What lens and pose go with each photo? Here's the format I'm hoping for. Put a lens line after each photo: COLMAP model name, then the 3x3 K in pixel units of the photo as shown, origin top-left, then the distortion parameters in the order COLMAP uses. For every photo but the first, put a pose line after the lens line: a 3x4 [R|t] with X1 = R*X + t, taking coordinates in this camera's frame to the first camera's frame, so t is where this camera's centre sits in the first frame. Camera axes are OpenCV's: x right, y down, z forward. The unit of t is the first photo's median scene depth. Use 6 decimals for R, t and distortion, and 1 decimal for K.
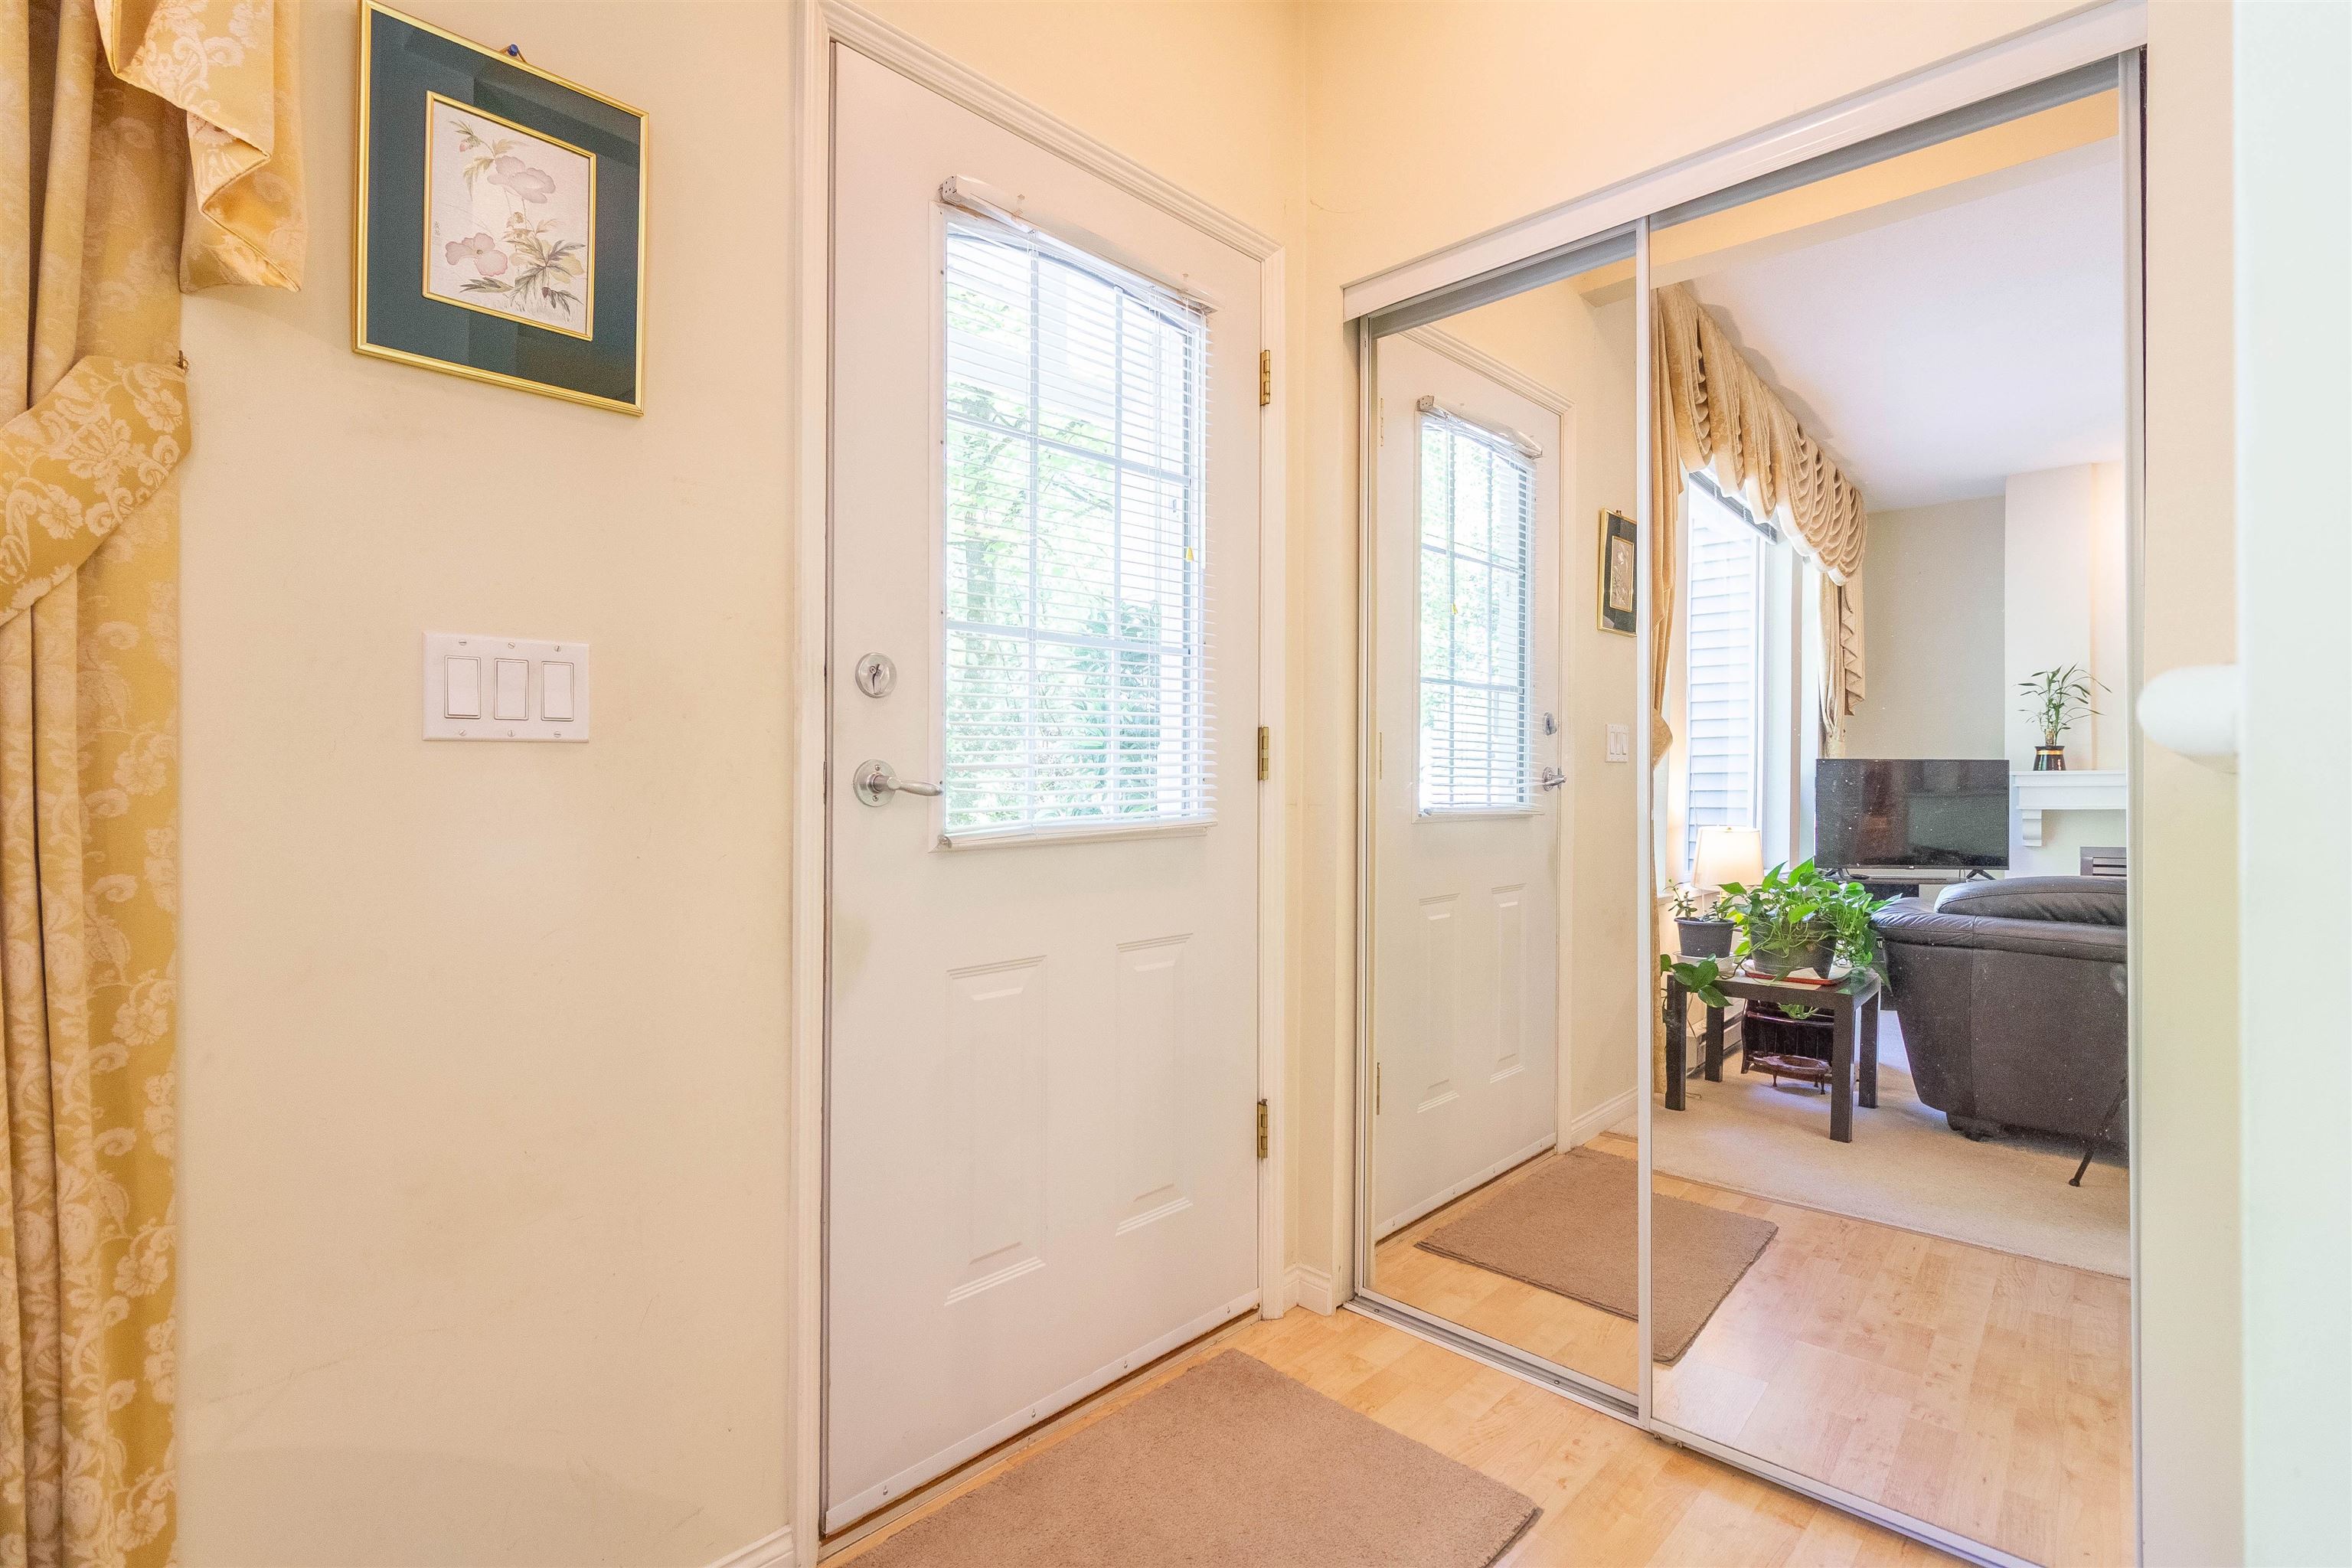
lens RADIAL K [[1097.7, 0, 1182.5], [0, 1097.7, 766.8], [0, 0, 1]] dist [-0.001918, 0.000515]
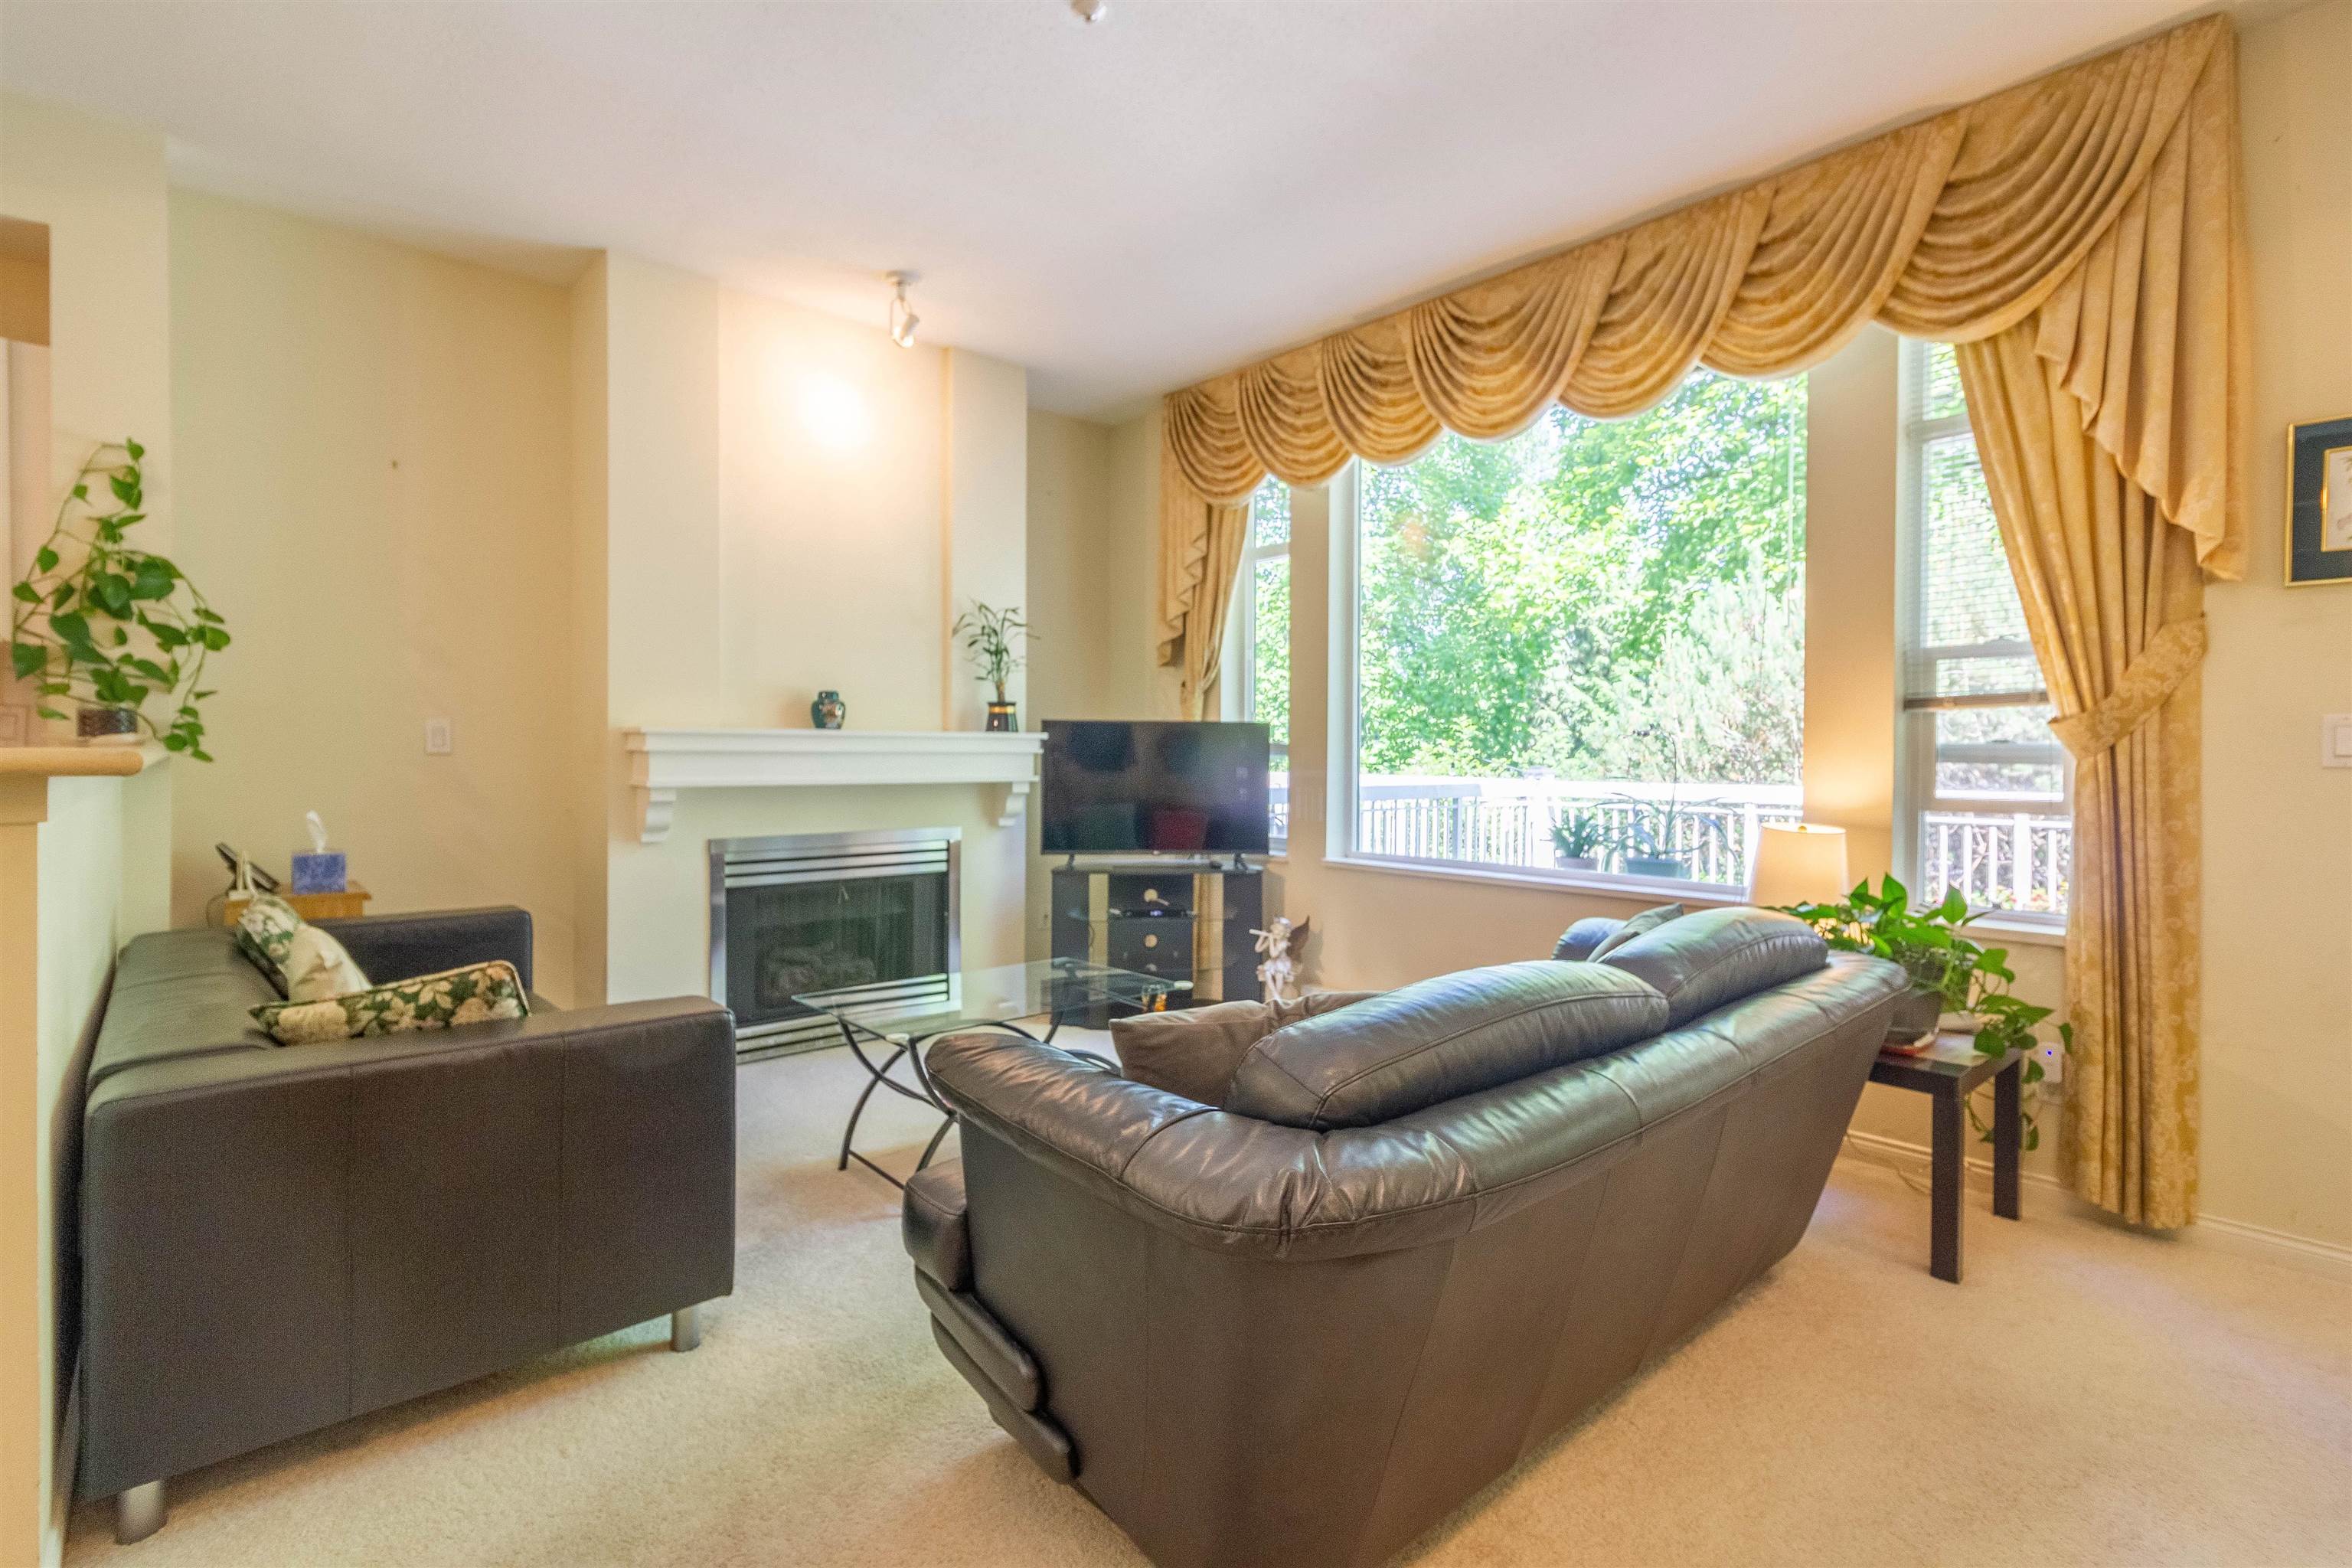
lens RADIAL K [[1097.7, 0, 1182.5], [0, 1097.7, 766.8], [0, 0, 1]] dist [-0.001918, 0.000515]
pose [[-0.063970, 0.013165, -0.997865, 1.769785], [0.006666, 0.999896, 0.012764, -0.078330], [0.997930, -0.005835, -0.064051, -1.181389]]
